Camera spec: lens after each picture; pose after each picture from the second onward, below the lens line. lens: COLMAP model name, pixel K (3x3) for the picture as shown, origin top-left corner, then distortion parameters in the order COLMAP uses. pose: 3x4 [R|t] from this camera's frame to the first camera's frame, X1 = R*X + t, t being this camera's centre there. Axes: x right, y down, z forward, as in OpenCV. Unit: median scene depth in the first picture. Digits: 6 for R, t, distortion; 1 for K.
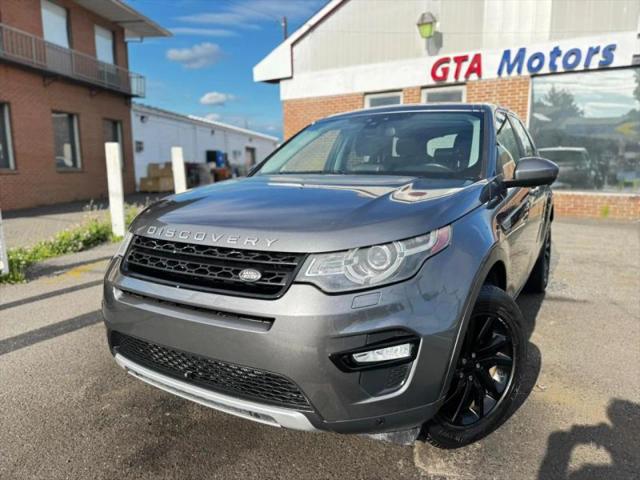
lens RADIAL K [[451.8, 0, 322.2], [0, 451.8, 245.4], [0, 0, 1]] dist [0.044856, -0.057371]
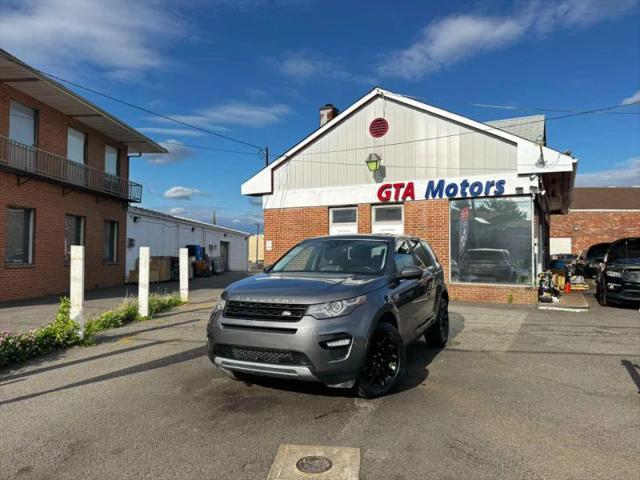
lens RADIAL K [[451.8, 0, 315.5], [0, 451.8, 237.3], [0, 0, 1]] dist [0.044856, -0.057371]
pose [[0.998045, 0.009134, 0.061824, -0.028305], [0.004551, 0.976012, -0.217668, 0.036312], [-0.062329, 0.217524, 0.974063, -0.285266]]
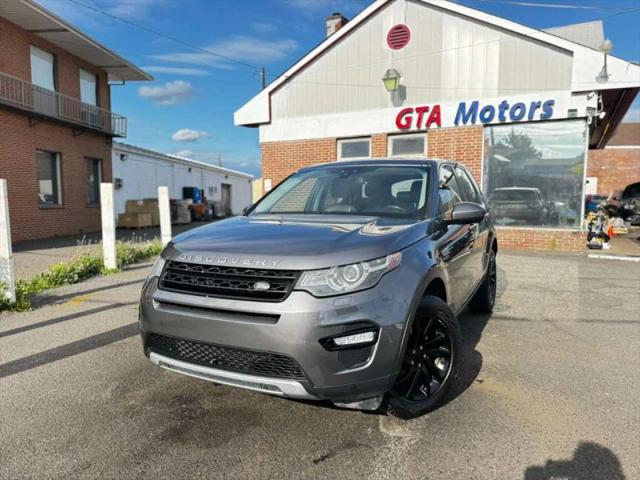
lens RADIAL K [[451.8, 0, 320.9], [0, 451.8, 245.2], [0, 0, 1]] dist [0.044856, -0.057371]
pose [[0.998390, -0.002847, 0.056647, -0.009527], [0.007252, 0.996950, -0.077706, 0.008755], [-0.056253, 0.077992, 0.995366, -0.079201]]
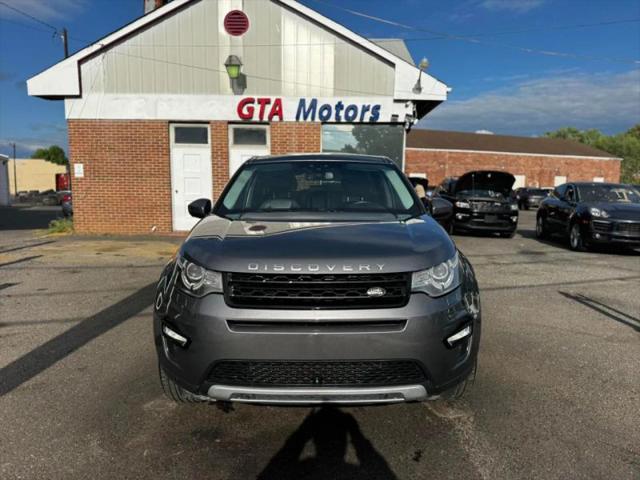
lens RADIAL K [[451.8, 0, 323.6], [0, 451.8, 246.5], [0, 0, 1]] dist [0.044856, -0.057371]
pose [[0.857090, -0.051777, 0.512558, -0.175008], [0.077716, 0.996545, -0.029287, -0.007677], [-0.509271, 0.064935, 0.858153, -0.016539]]
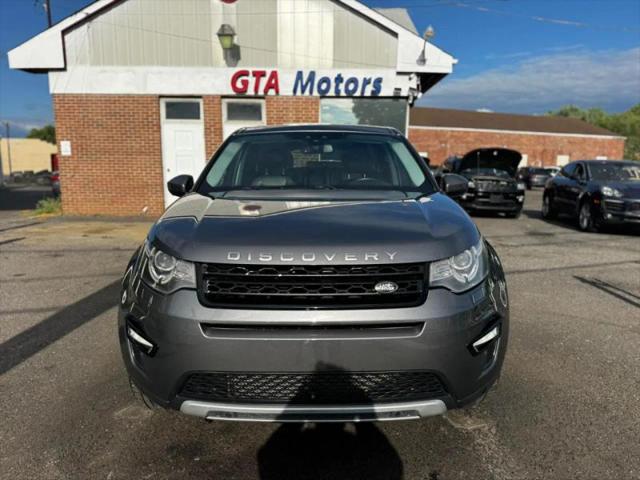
lens RADIAL K [[451.8, 0, 323.0], [0, 451.8, 246.7], [0, 0, 1]] dist [0.044856, -0.057371]
pose [[0.856864, -0.075051, 0.510050, -0.149647], [0.079103, 0.996771, 0.013779, -0.010655], [-0.509437, 0.028539, 0.860035, 0.024020]]
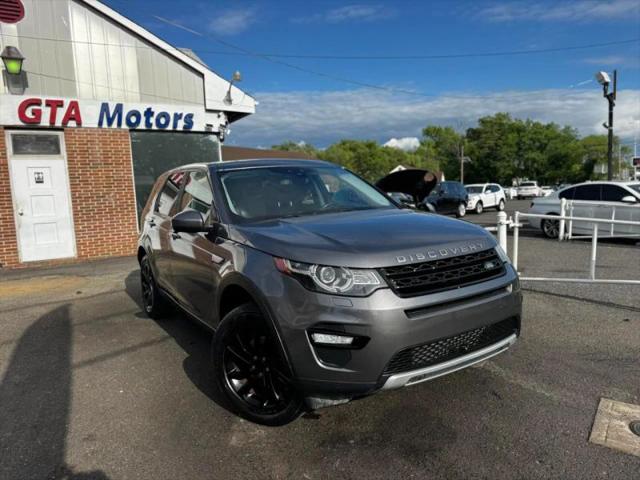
lens RADIAL K [[451.8, 0, 325.3], [0, 451.8, 239.5], [0, 0, 1]] dist [0.044856, -0.057371]
pose [[0.448588, -0.105389, 0.887503, -0.337968], [0.204360, 0.978810, 0.012938, -0.030932], [-0.870061, 0.175566, 0.460619, 0.130268]]
